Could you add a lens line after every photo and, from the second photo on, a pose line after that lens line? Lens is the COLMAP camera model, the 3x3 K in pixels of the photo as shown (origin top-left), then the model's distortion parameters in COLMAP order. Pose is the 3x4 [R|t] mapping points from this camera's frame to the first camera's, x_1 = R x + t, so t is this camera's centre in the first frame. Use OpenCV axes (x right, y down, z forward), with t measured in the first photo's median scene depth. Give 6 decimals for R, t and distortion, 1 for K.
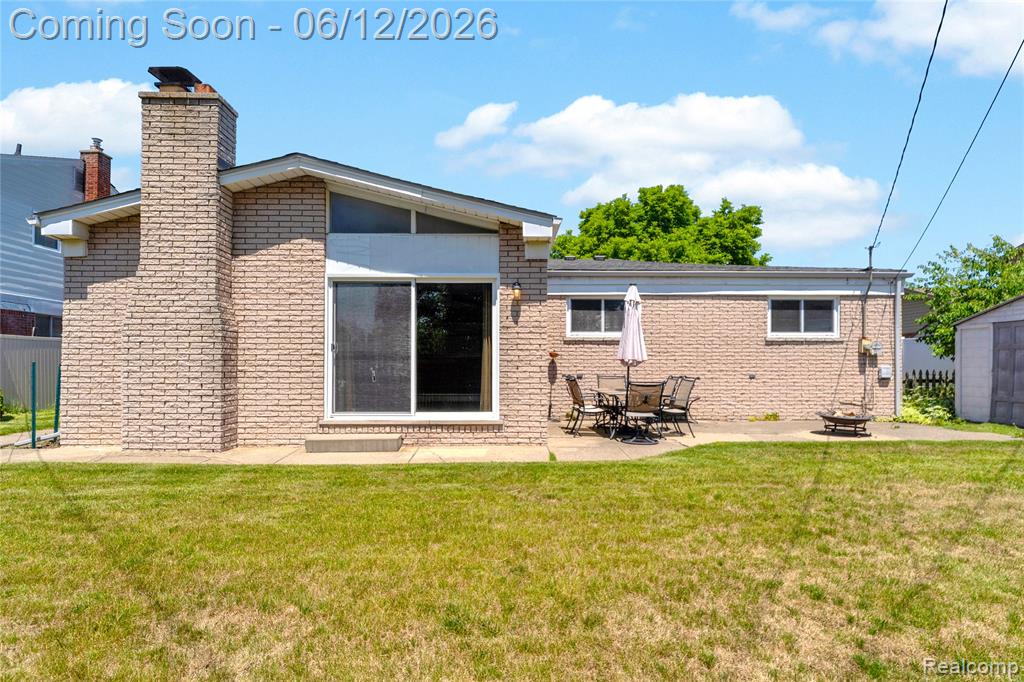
lens RADIAL K [[550.8, 0, 511.4], [0, 550.8, 359.7], [0, 0, 1]] dist [0.000264, 0.000060]
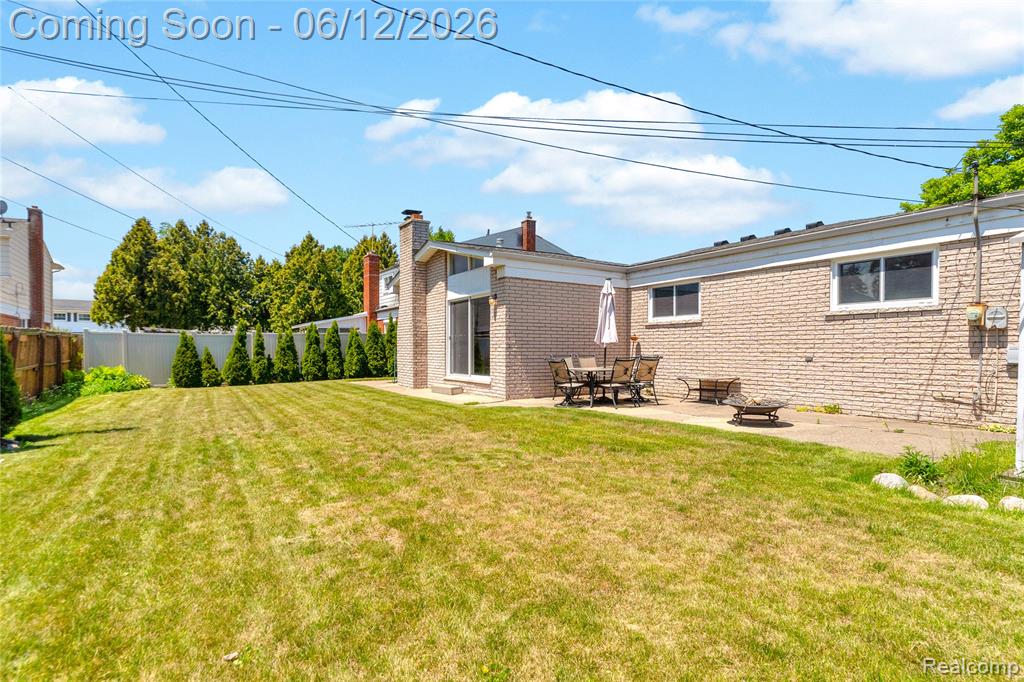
lens RADIAL K [[550.8, 0, 511.4], [0, 550.8, 359.7], [0, 0, 1]] dist [0.000264, 0.000060]
pose [[0.487351, 0.014394, -0.873088, 0.945407], [0.011903, 0.999662, 0.023125, 0.006534], [0.873125, -0.021662, 0.487014, 0.190699]]
